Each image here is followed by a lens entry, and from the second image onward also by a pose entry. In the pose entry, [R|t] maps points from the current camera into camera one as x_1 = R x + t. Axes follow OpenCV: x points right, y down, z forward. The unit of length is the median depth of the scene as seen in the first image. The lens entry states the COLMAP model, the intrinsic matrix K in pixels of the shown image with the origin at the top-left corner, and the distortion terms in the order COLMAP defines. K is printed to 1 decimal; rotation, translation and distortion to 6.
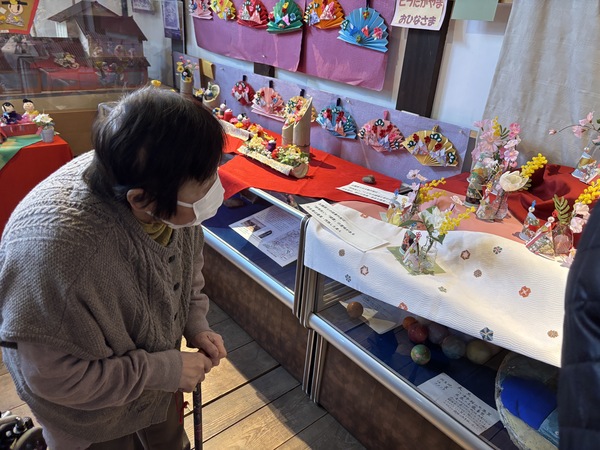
lens RADIAL K [[466.0, 0, 296.9], [0, 466.0, 223.6], [0, 0, 1]] dist [0.016110, 0.020453]
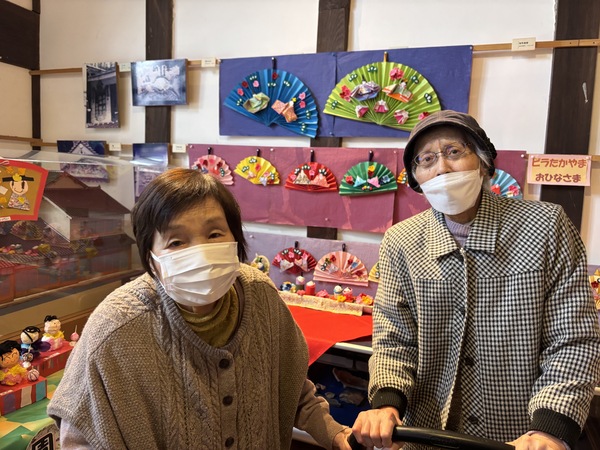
lens RADIAL K [[451.9, 0, 296.8], [0, 451.9, 223.9], [0, 0, 1]] dist [0.033451, -0.017687]
pose [[0.875314, -0.086540, 0.475749, -0.627343], [0.223882, 0.944581, -0.240090, -0.175114], [-0.428606, 0.316666, 0.846180, 0.325495]]
